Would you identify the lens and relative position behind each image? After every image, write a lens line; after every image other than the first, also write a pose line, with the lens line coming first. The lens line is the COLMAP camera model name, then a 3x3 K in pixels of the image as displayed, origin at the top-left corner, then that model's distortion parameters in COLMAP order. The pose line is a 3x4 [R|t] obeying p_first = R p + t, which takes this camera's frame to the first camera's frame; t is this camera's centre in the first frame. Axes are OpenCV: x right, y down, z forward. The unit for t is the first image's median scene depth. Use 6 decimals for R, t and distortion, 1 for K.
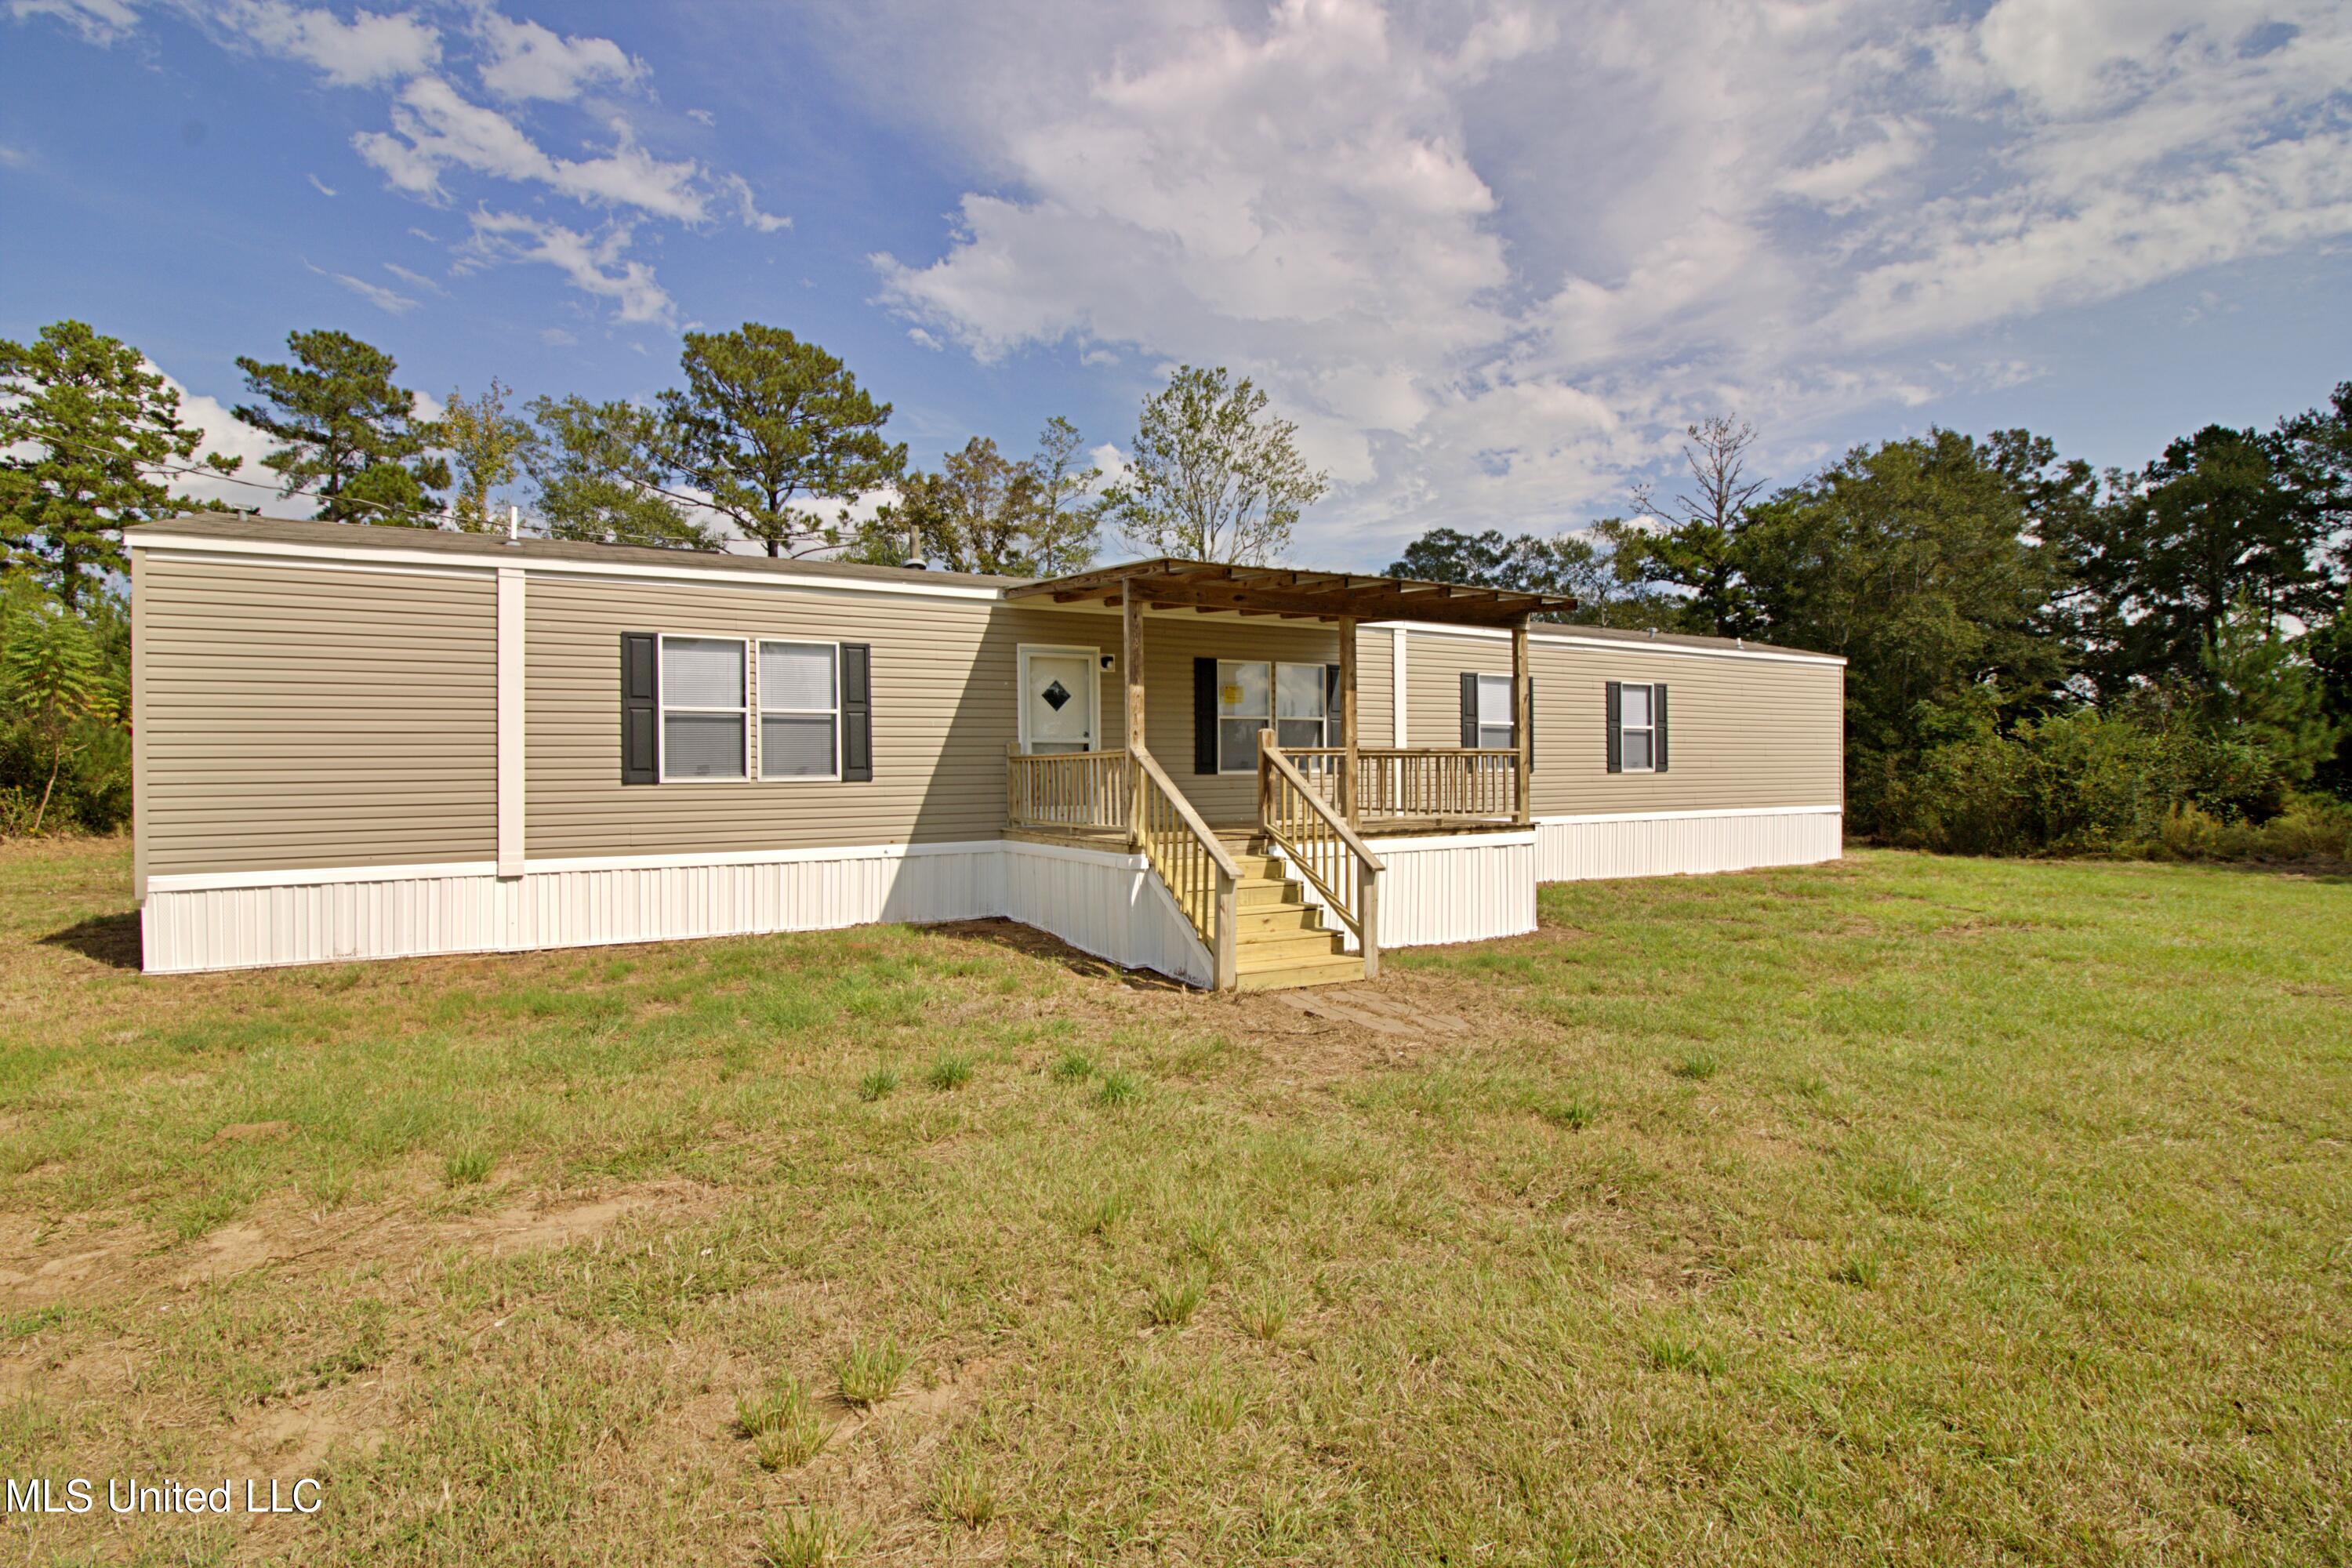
lens RADIAL K [[1109.0, 0, 1177.1], [0, 1109.0, 783.3], [0, 0, 1]] dist [-0.015286, -0.001722]
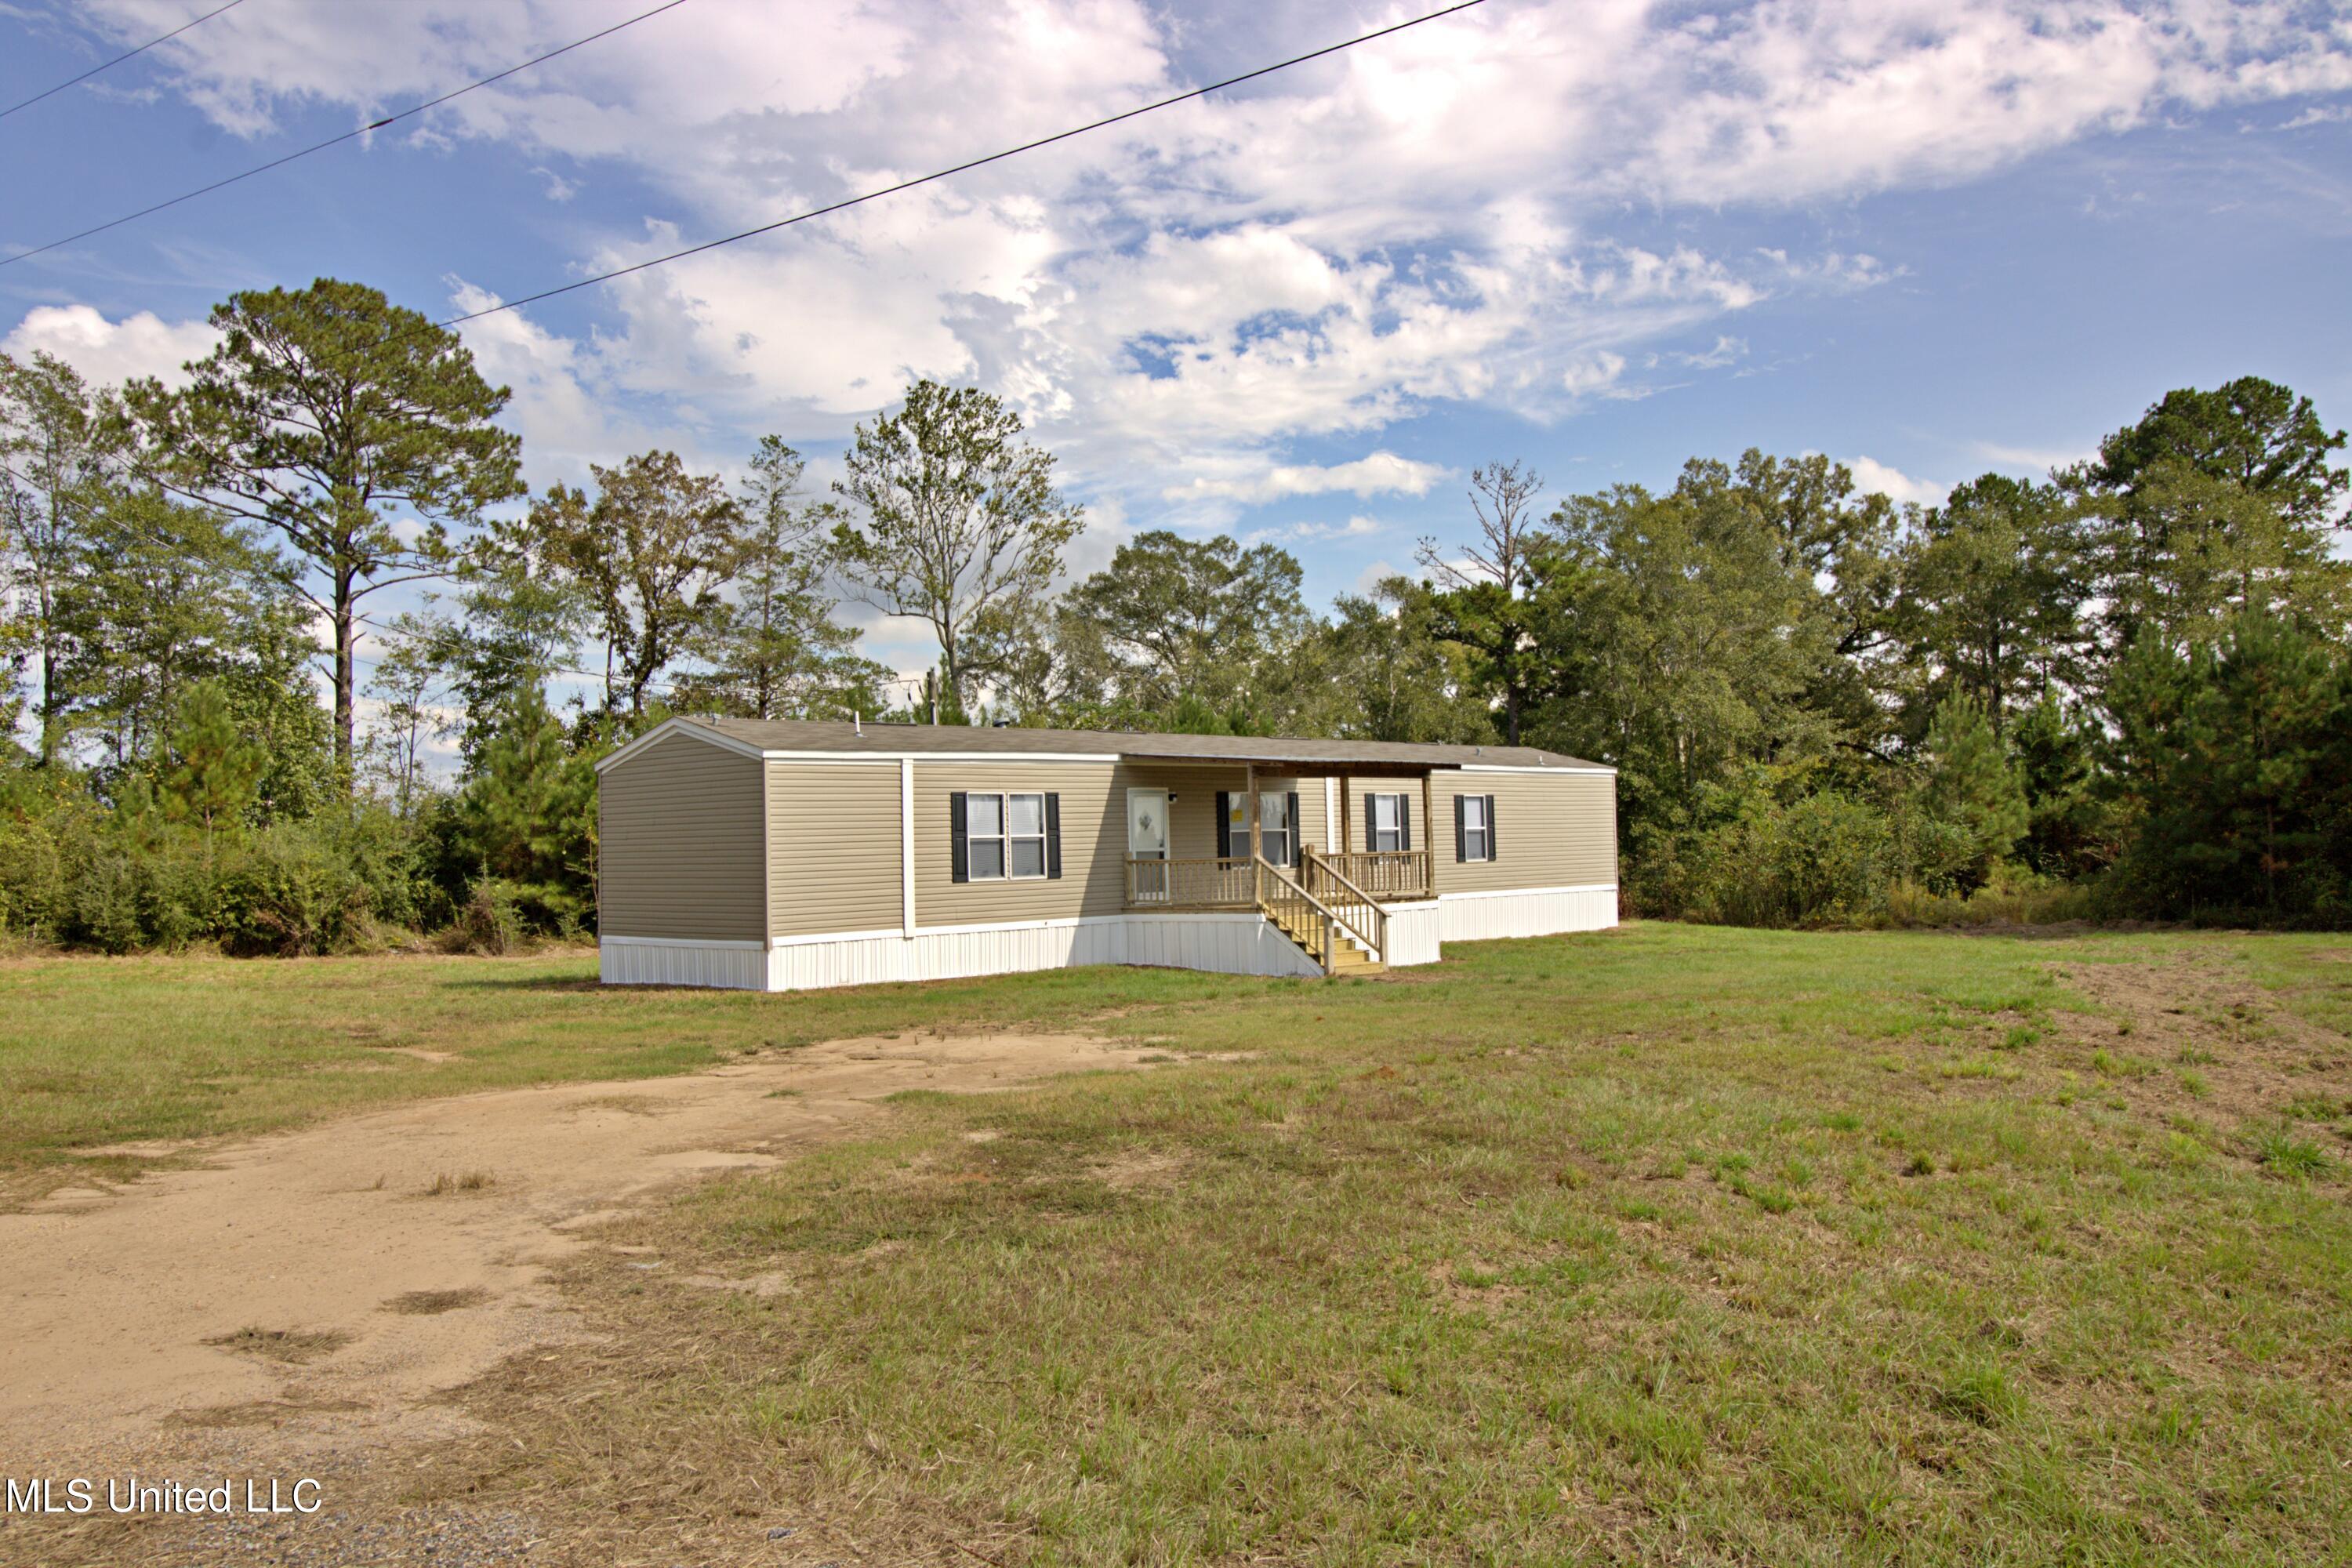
lens RADIAL K [[1956.9, 0, 1168.2], [0, 1956.9, 773.4], [0, 0, 1]] dist [0.017158, 0.009606]
pose [[0.957450, -0.005034, 0.288557, -0.363558], [0.020345, 0.998538, -0.050088, -0.003293], [-0.287883, 0.053827, 0.956152, -0.679060]]
